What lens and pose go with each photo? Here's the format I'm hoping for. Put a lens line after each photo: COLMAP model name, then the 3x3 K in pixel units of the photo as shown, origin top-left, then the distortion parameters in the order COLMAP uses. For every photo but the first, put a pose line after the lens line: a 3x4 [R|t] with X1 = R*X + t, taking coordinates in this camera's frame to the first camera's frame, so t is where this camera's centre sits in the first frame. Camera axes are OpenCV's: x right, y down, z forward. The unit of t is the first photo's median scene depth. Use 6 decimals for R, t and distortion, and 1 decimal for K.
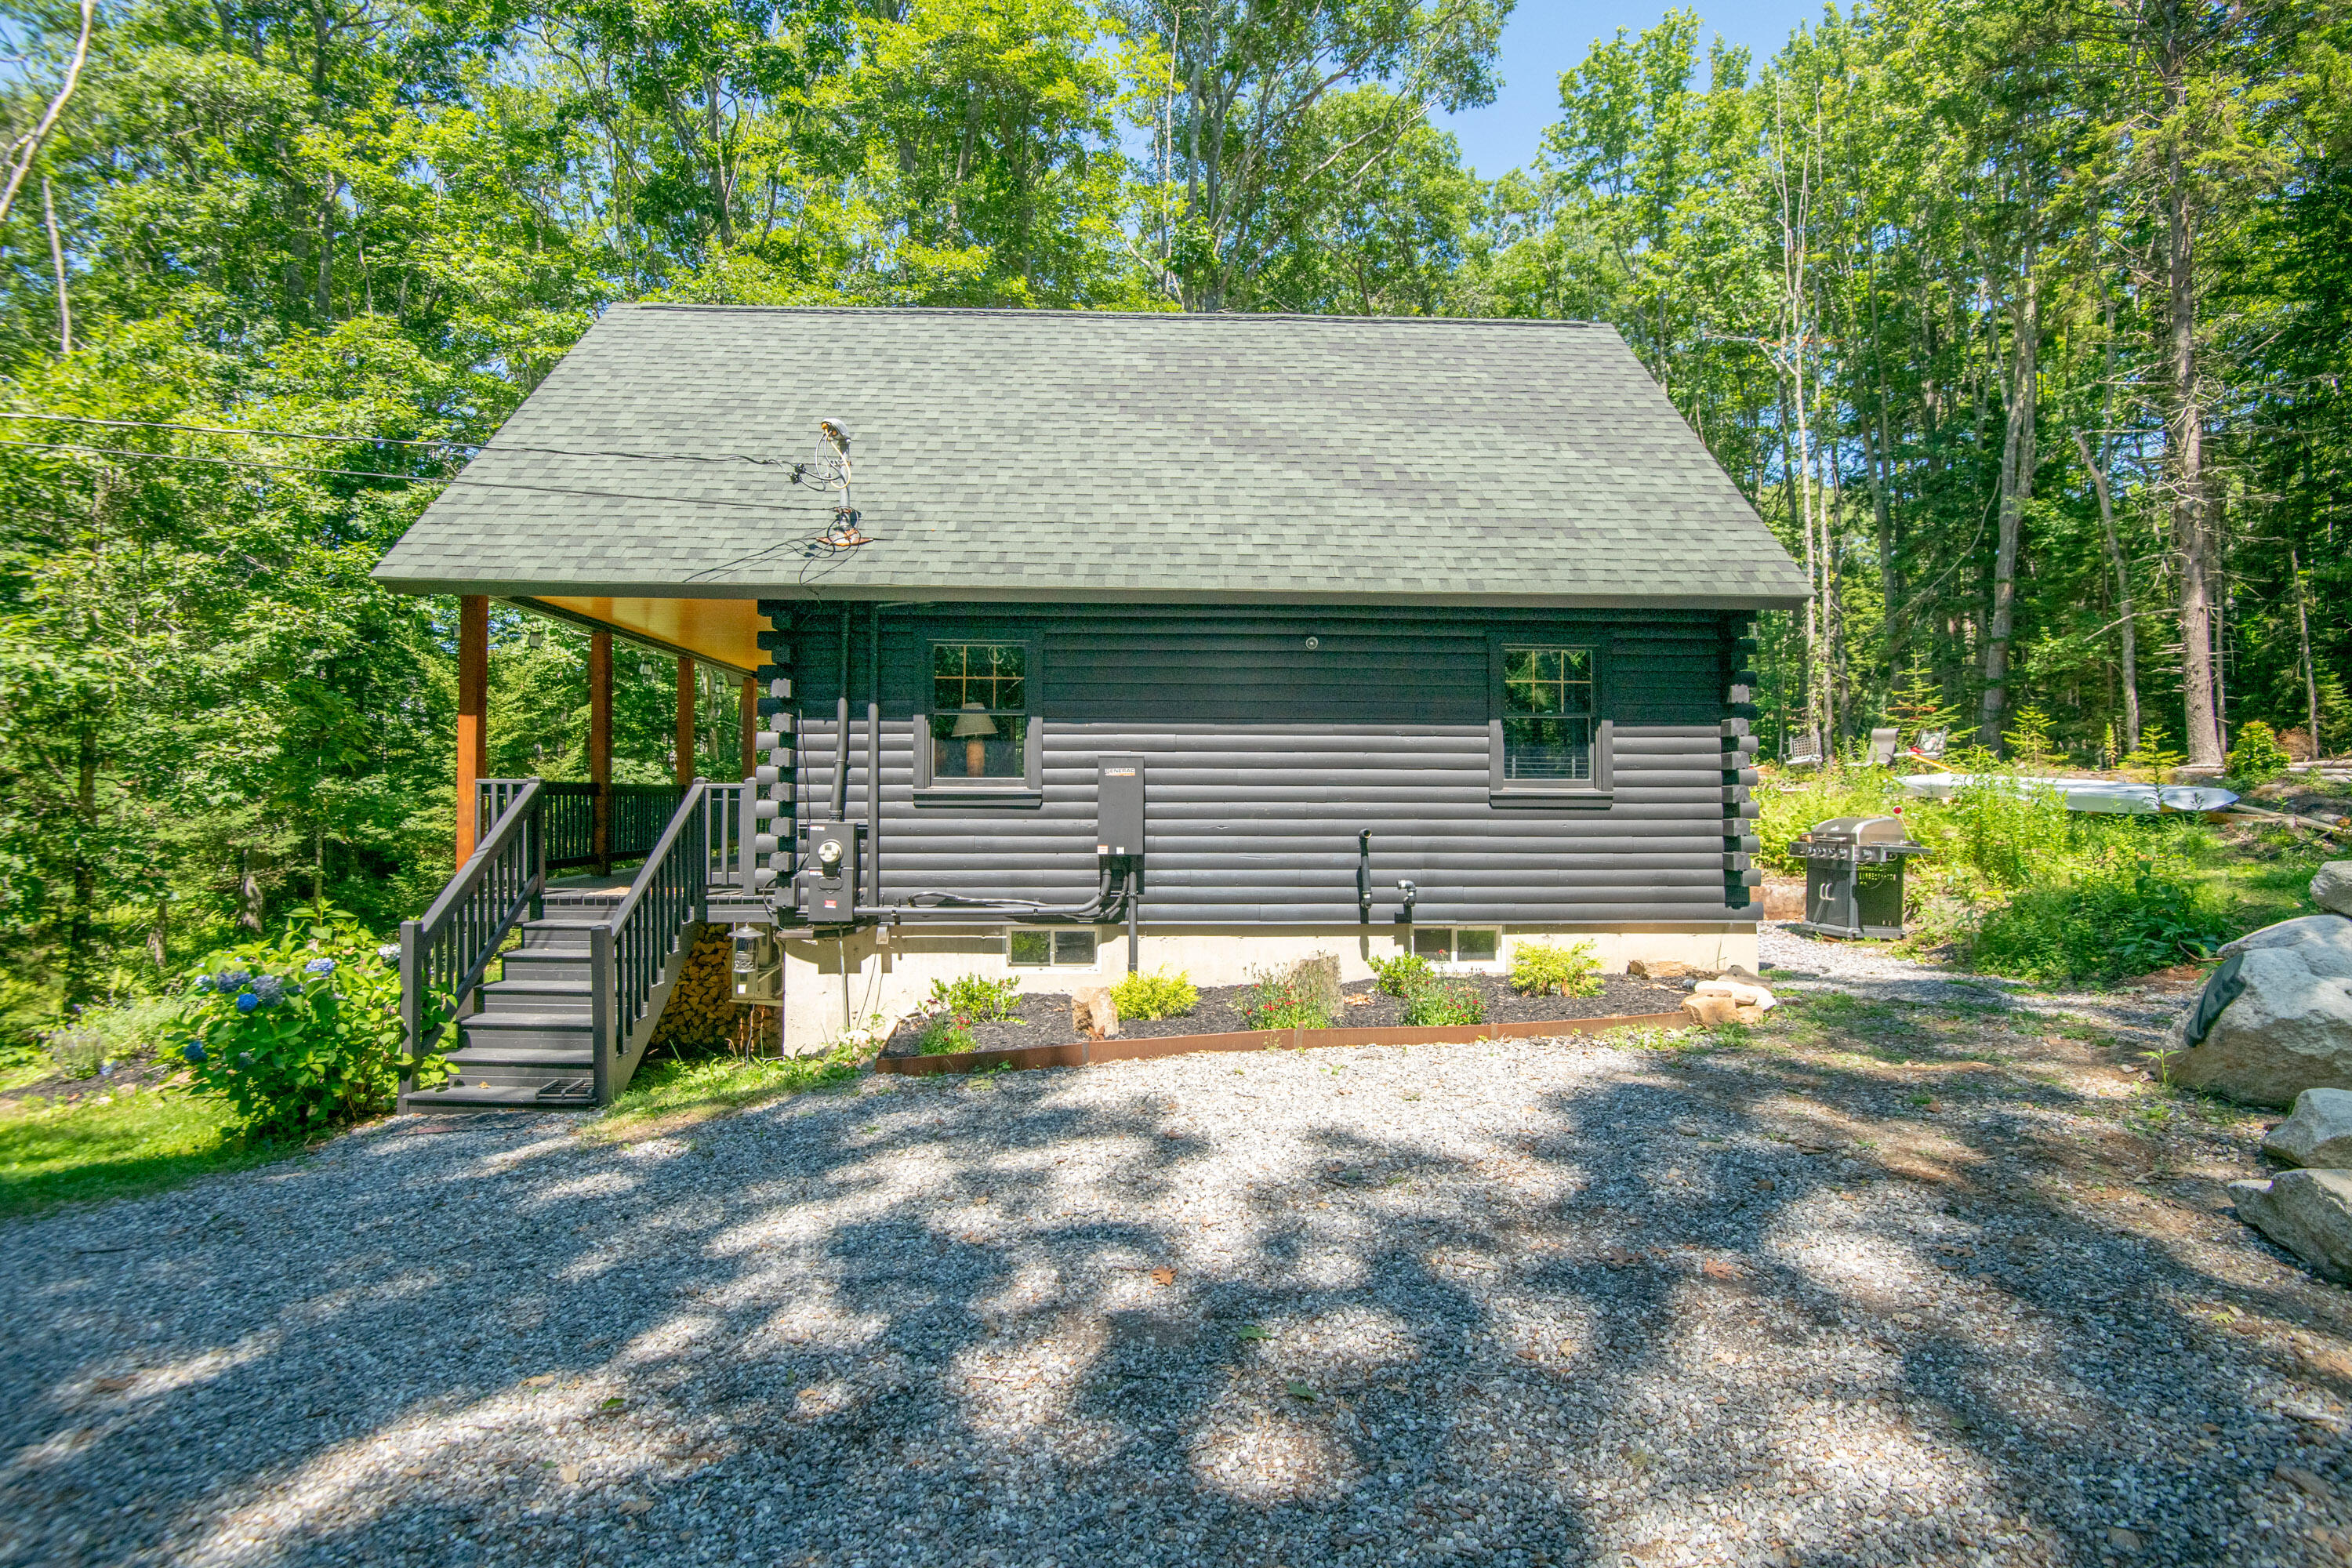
lens RADIAL K [[1131.2, 0, 1179.9], [0, 1131.2, 772.4], [0, 0, 1]] dist [-0.026210, -0.006091]
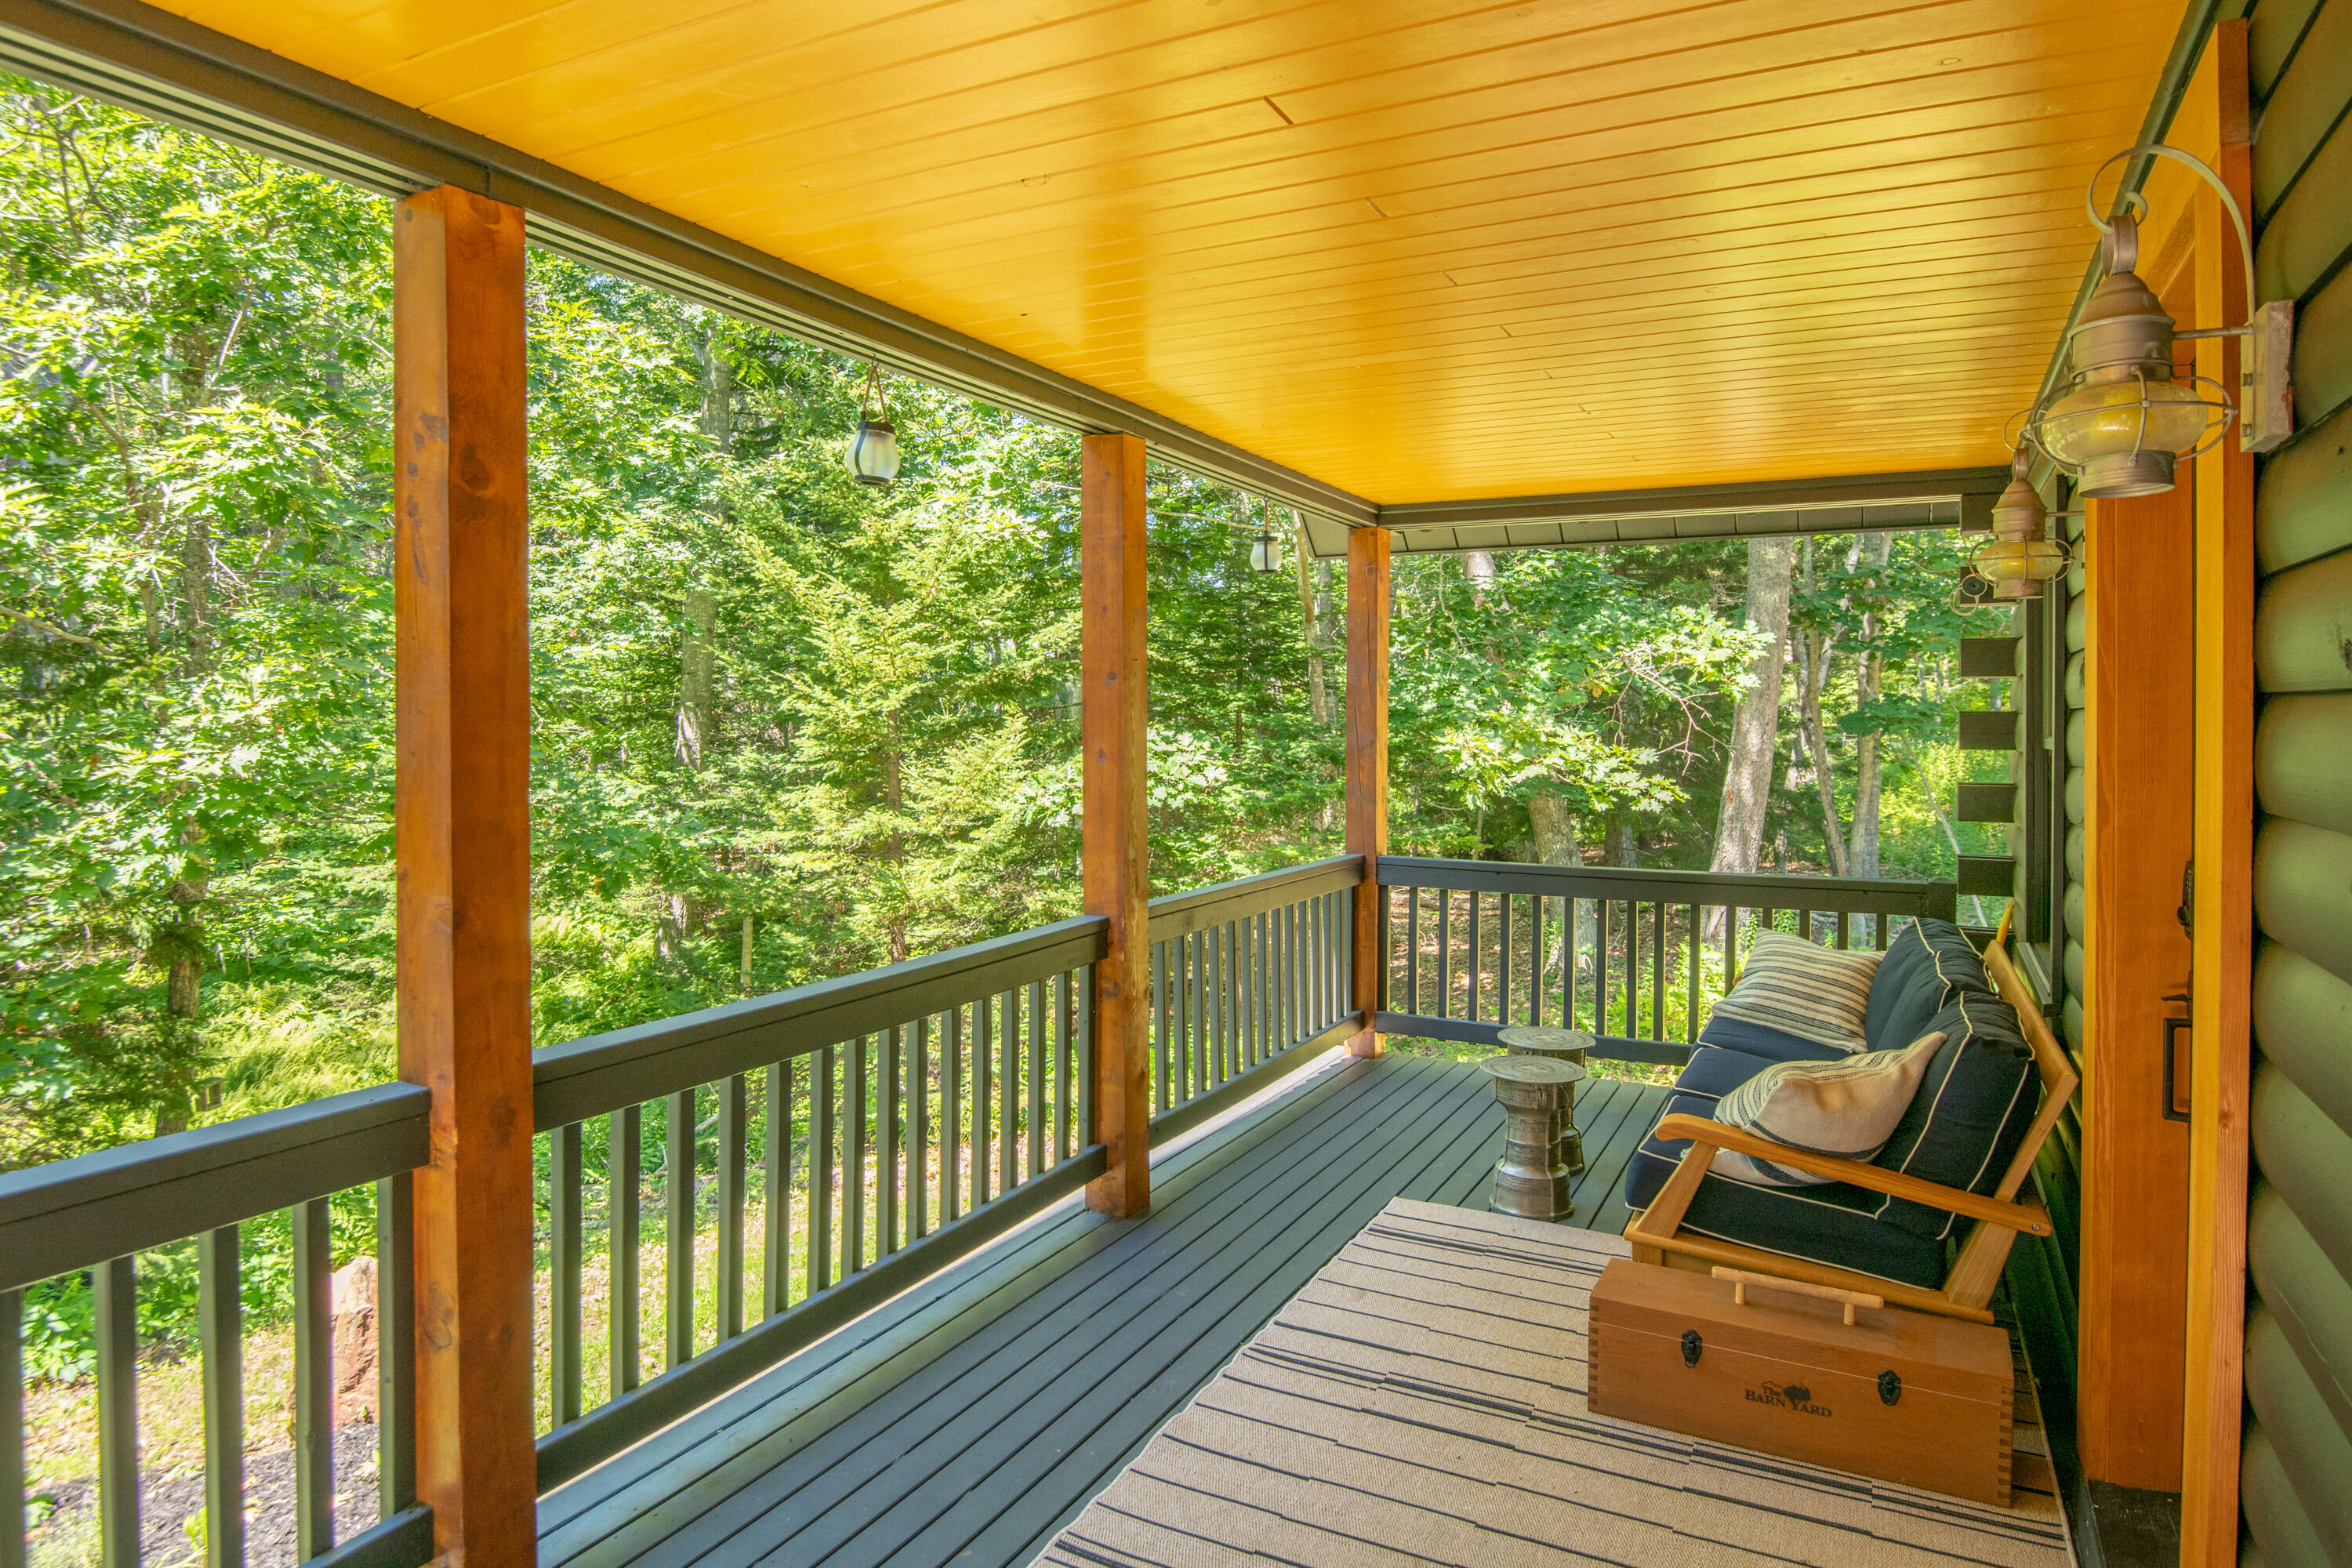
lens RADIAL K [[1334.7, 0, 1166.6], [0, 1334.7, 710.0], [0, 0, 1]] dist [0.002581, -0.000431]
pose [[0.848218, 0.014168, -0.529458, -0.268048], [-0.004433, 0.999797, 0.019652, -0.052751], [0.529629, -0.014322, 0.848109, 0.808520]]
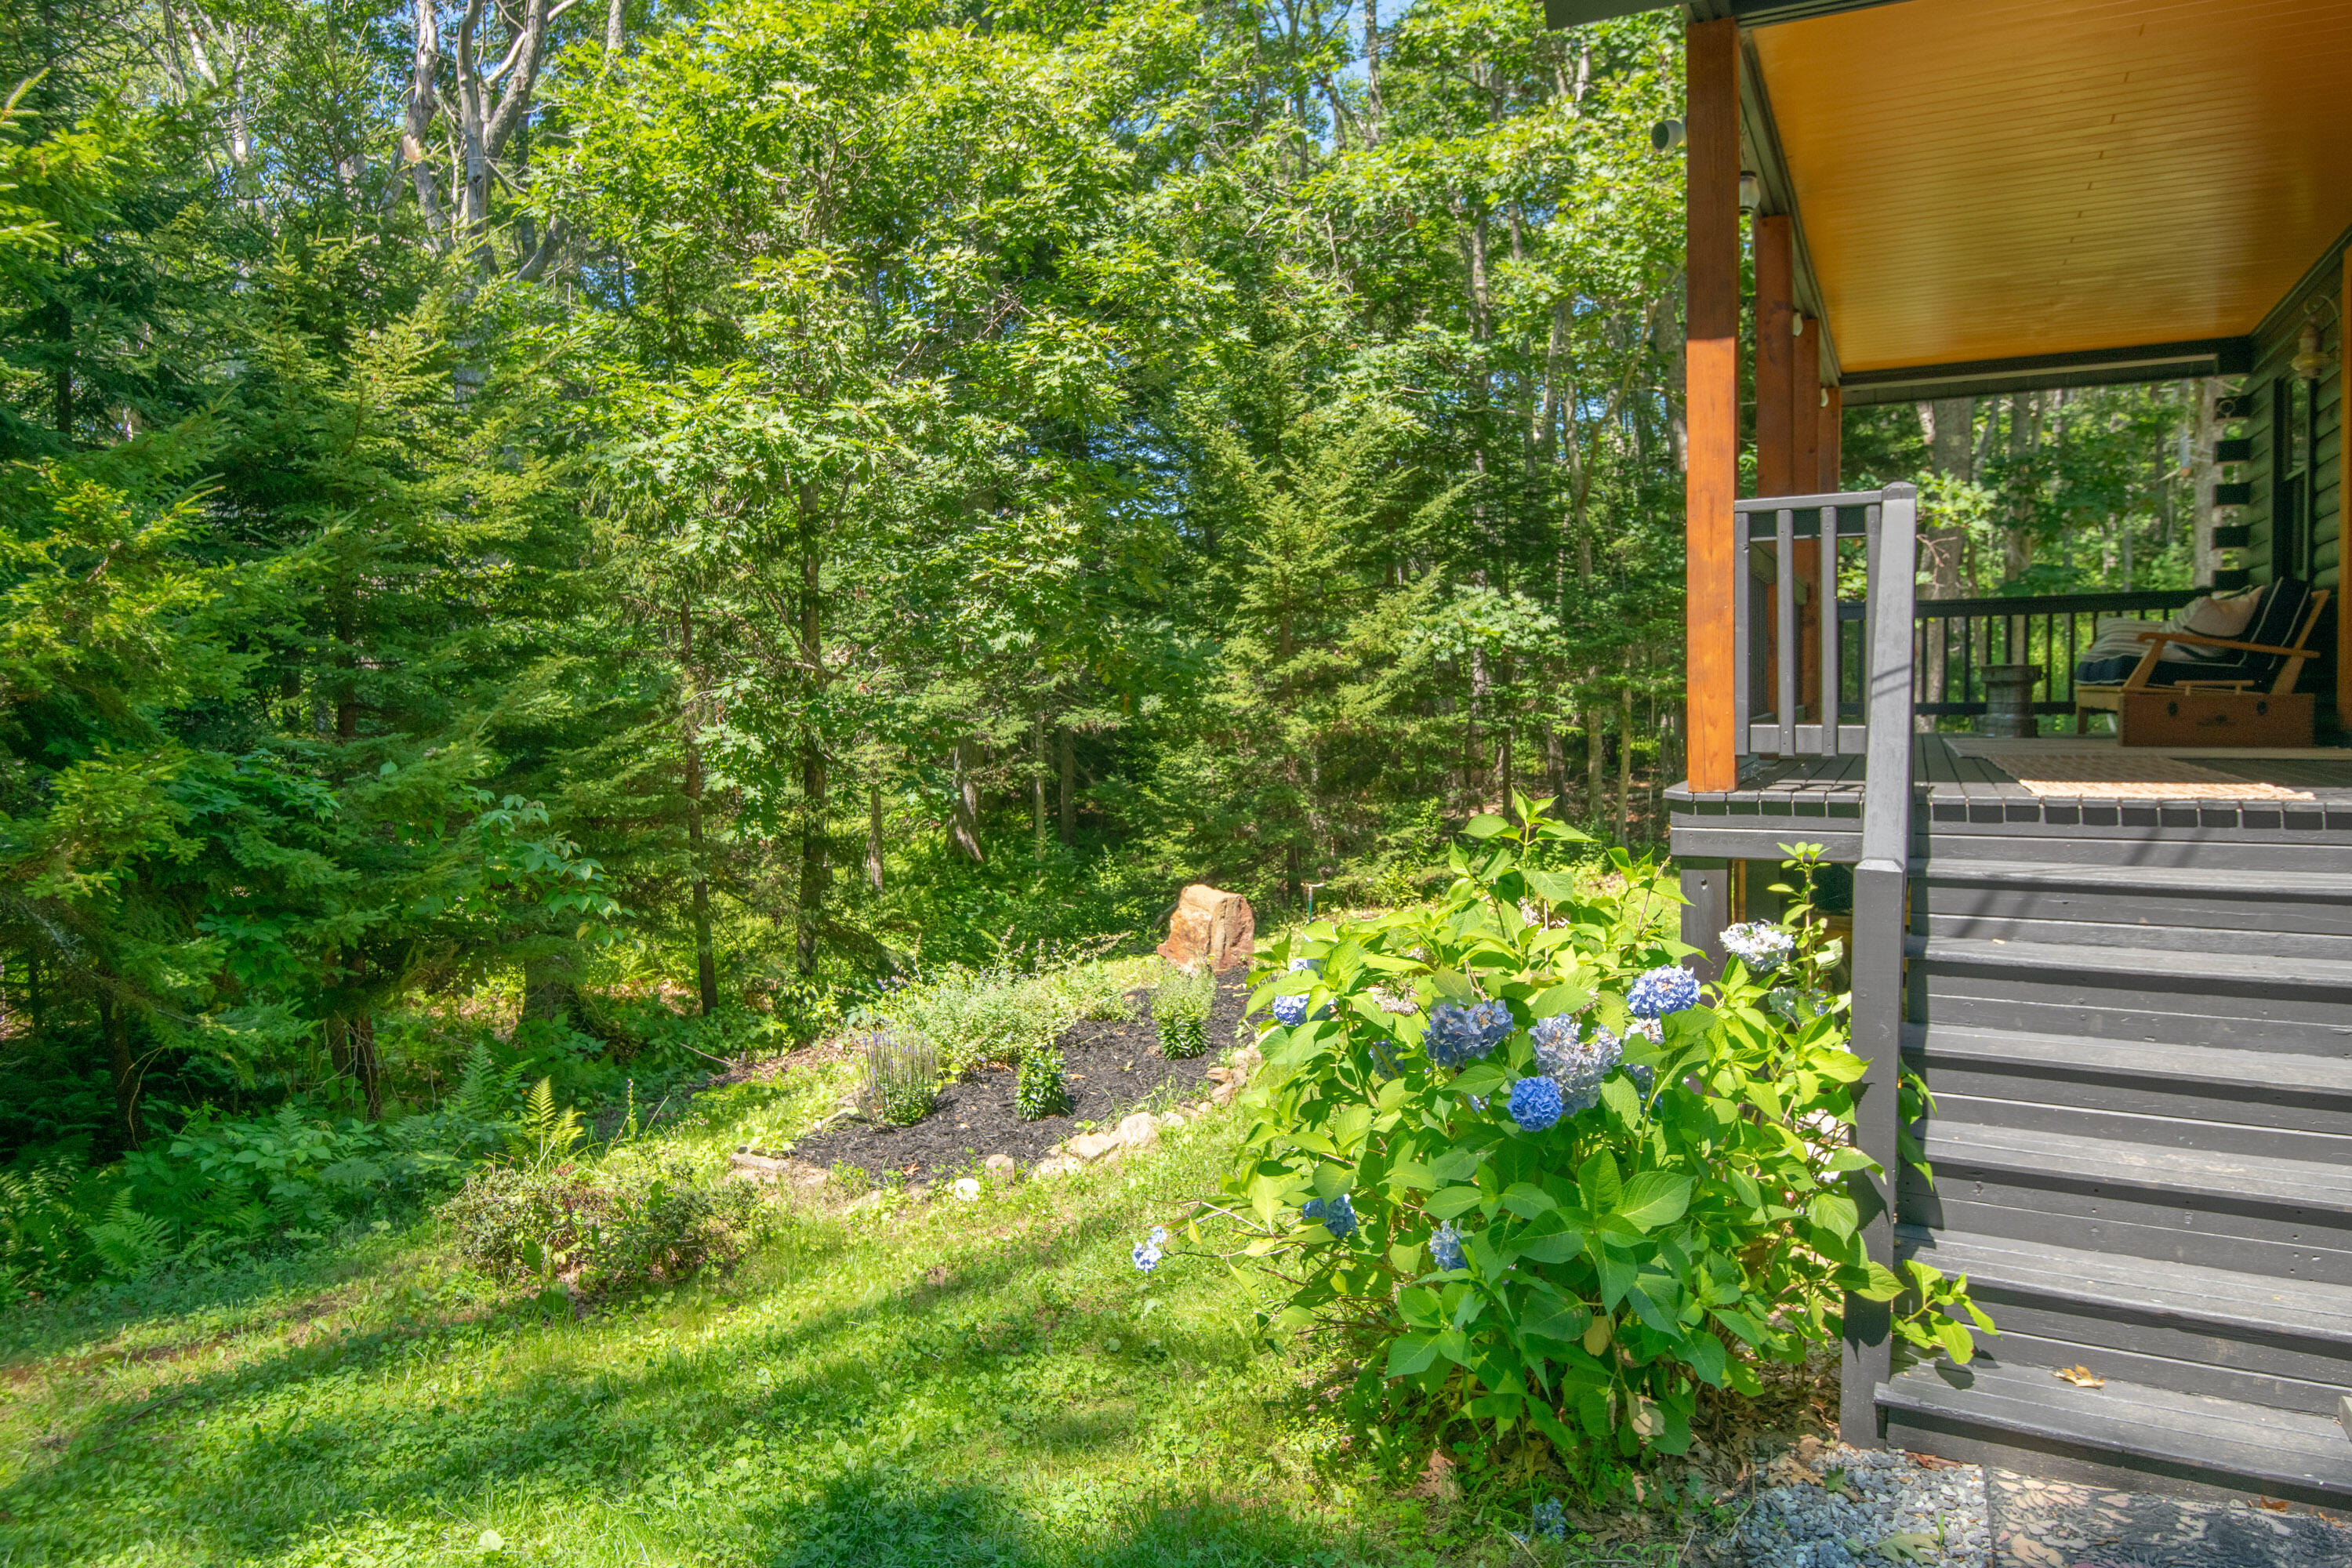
lens RADIAL K [[1499.7, 0, 1171.2], [0, 1499.7, 776.9], [0, 0, 1]] dist [0.025042, -0.040465]
pose [[0.874664, 0.011772, -0.484588, -0.387793], [0.026510, 0.997047, 0.072072, 0.042807], [0.484005, -0.075885, 0.871769, 0.308805]]
